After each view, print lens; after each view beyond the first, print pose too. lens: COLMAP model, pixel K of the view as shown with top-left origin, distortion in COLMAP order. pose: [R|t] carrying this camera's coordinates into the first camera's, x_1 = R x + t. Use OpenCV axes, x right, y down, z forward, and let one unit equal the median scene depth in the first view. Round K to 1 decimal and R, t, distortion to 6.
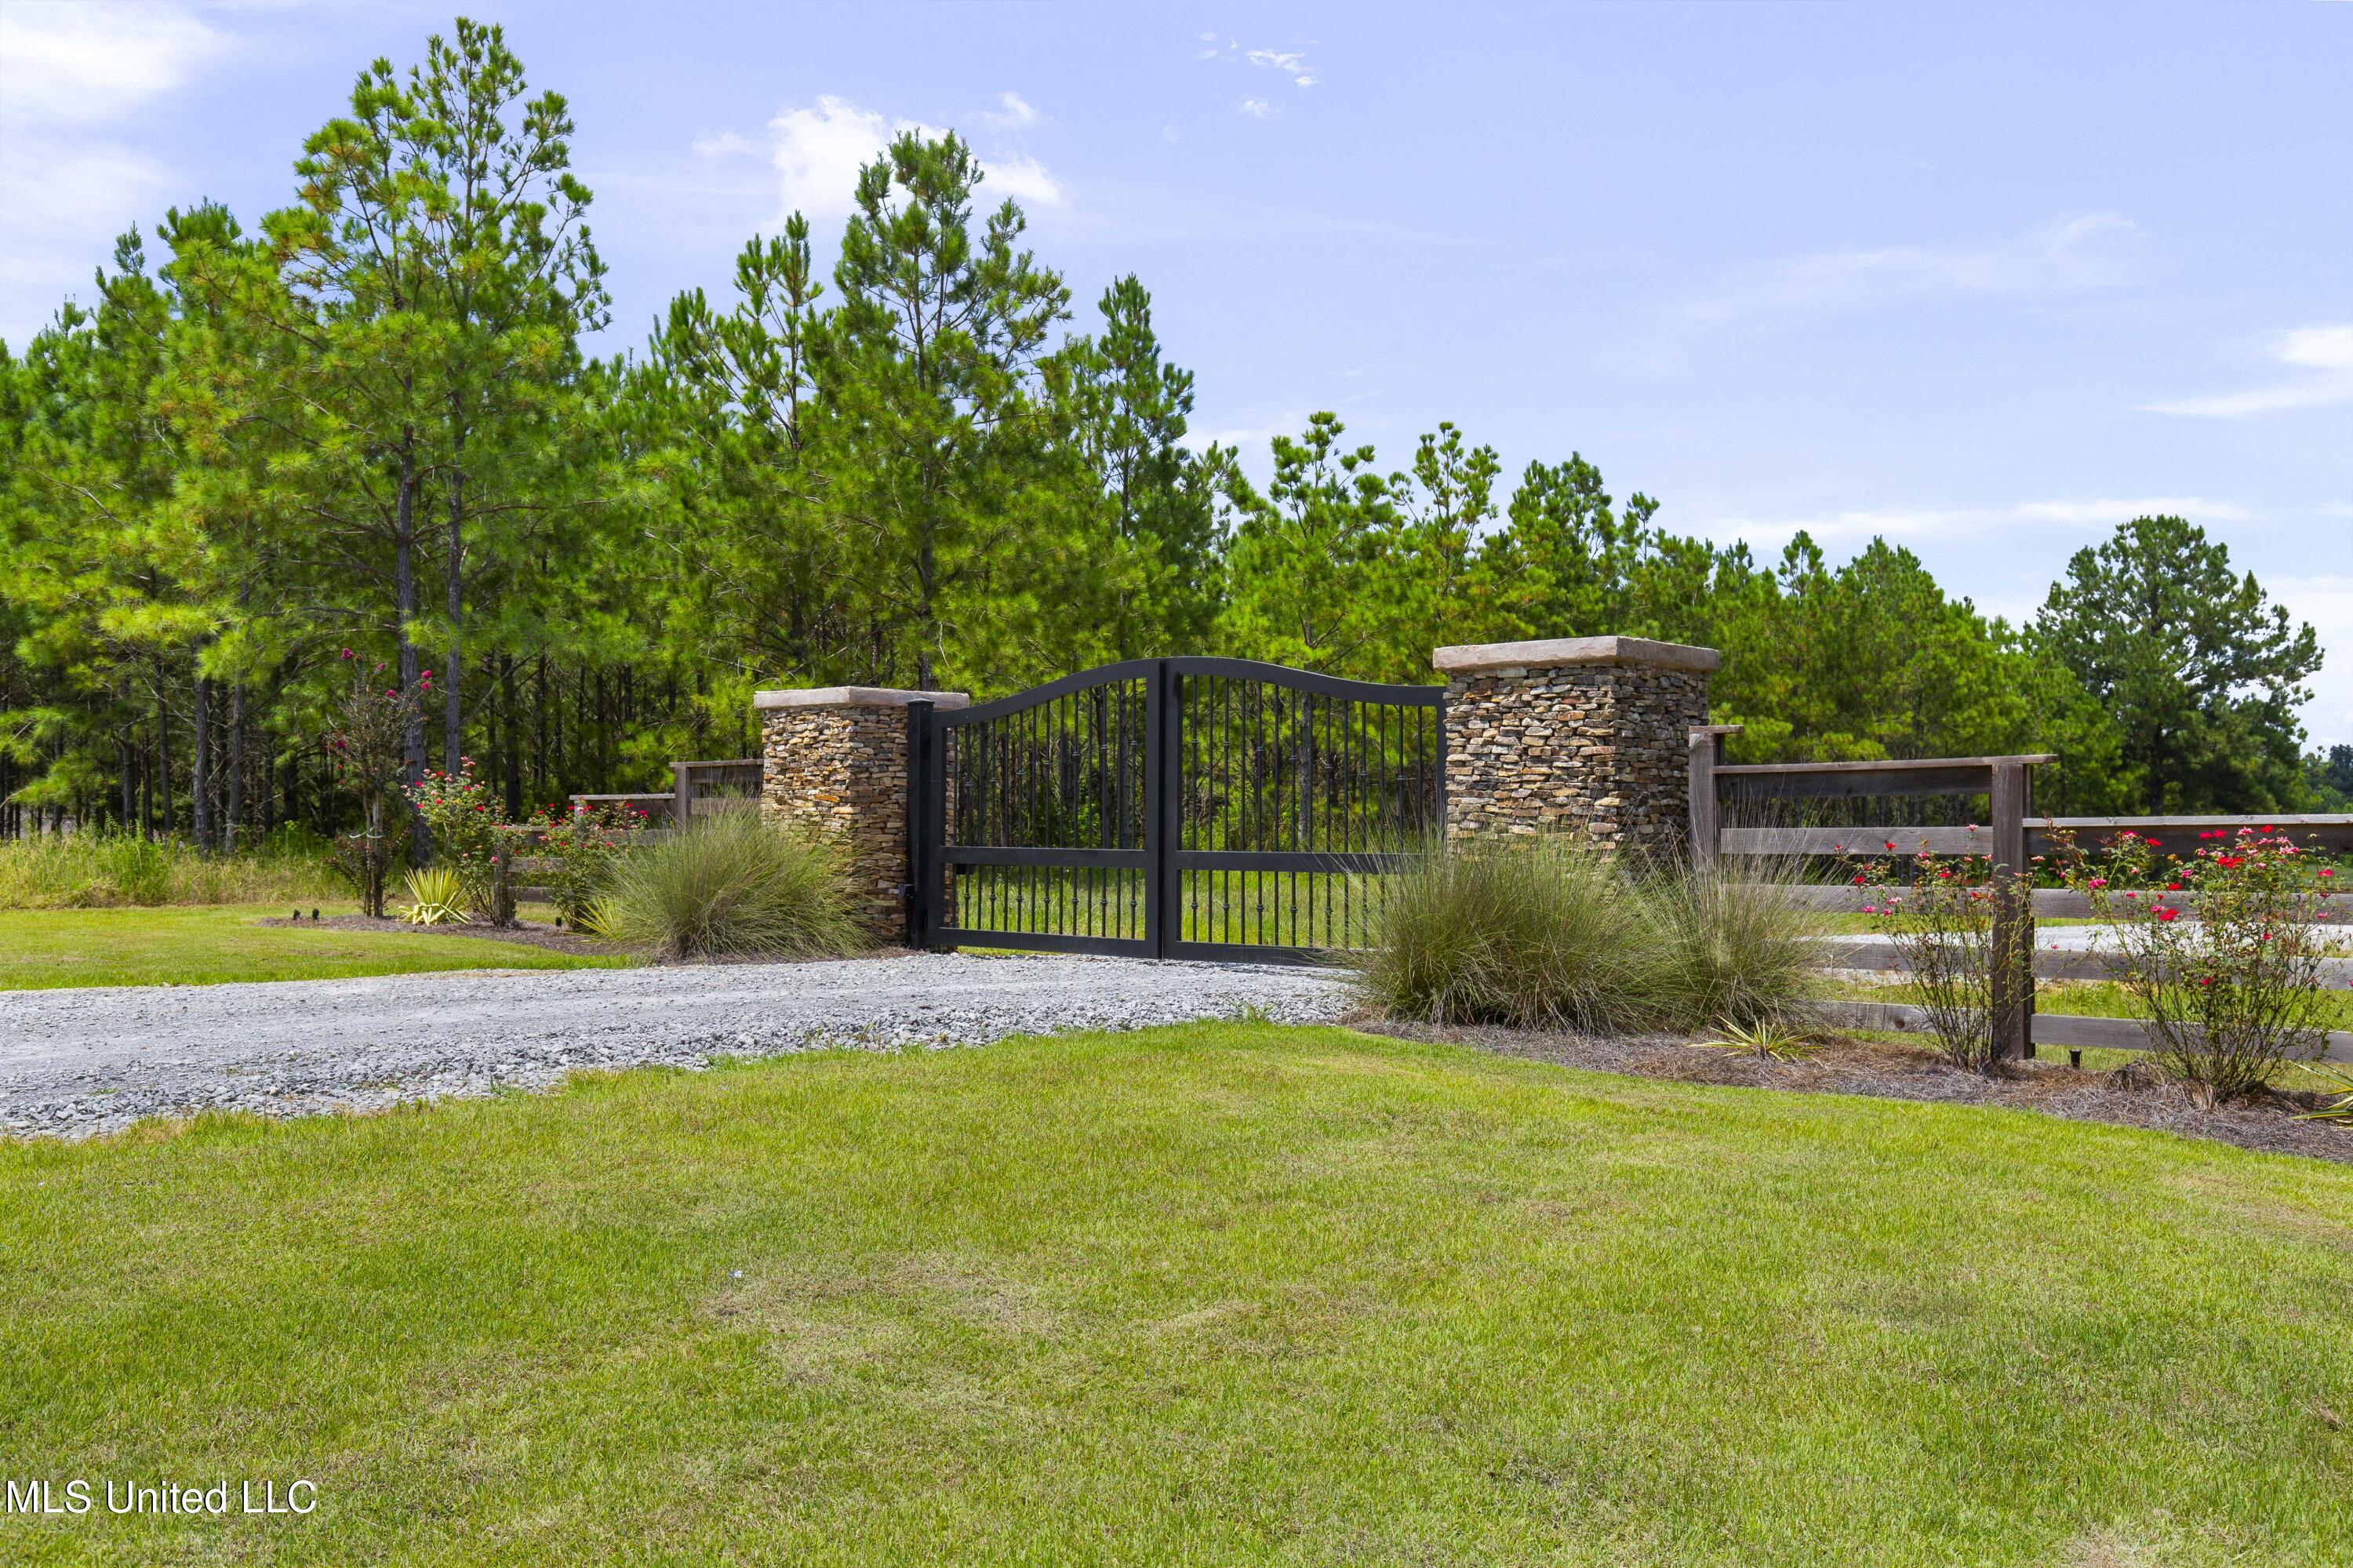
lens RADIAL K [[1990.4, 0, 1170.7], [0, 1990.4, 785.6], [0, 0, 1]] dist [0.004669, 0.005256]
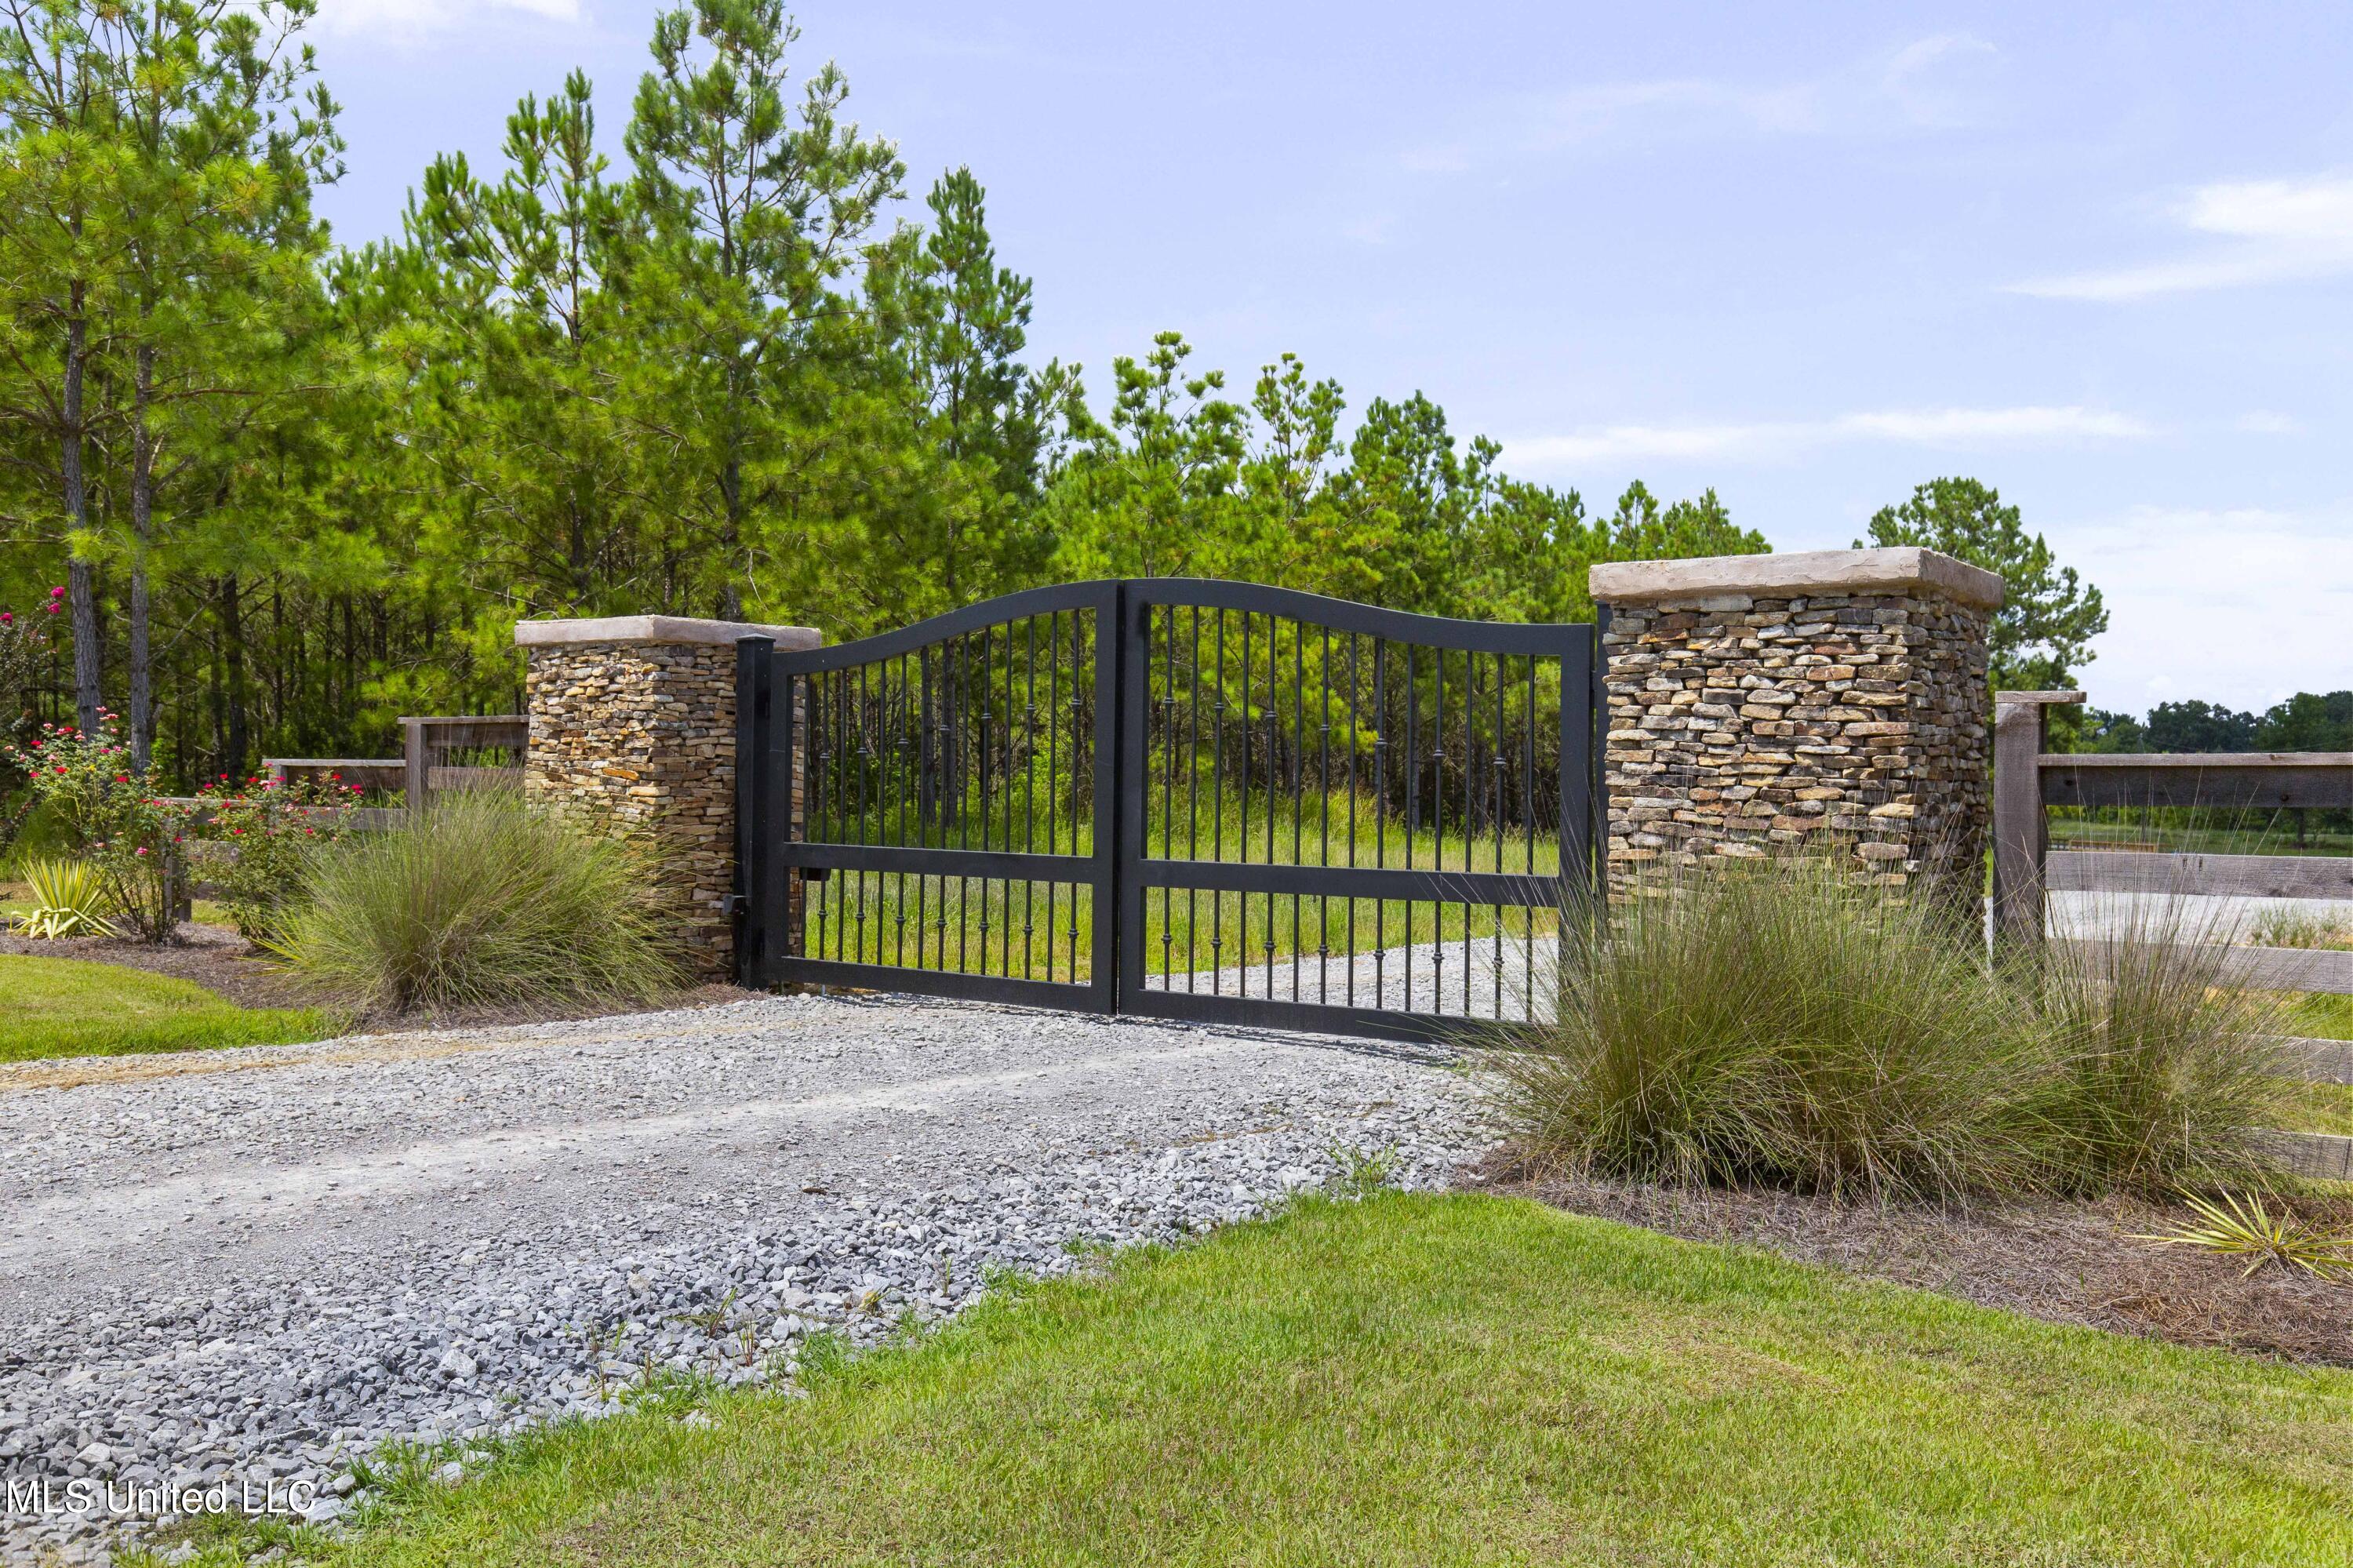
lens RADIAL K [[1990.4, 0, 1185.7], [0, 1990.4, 782.0], [0, 0, 1]] dist [0.004669, 0.005256]
pose [[0.993860, 0.006936, 0.110425, -0.021668], [-0.009672, 0.999659, 0.024256, -0.004086], [-0.110219, -0.025176, 0.993588, 0.116611]]
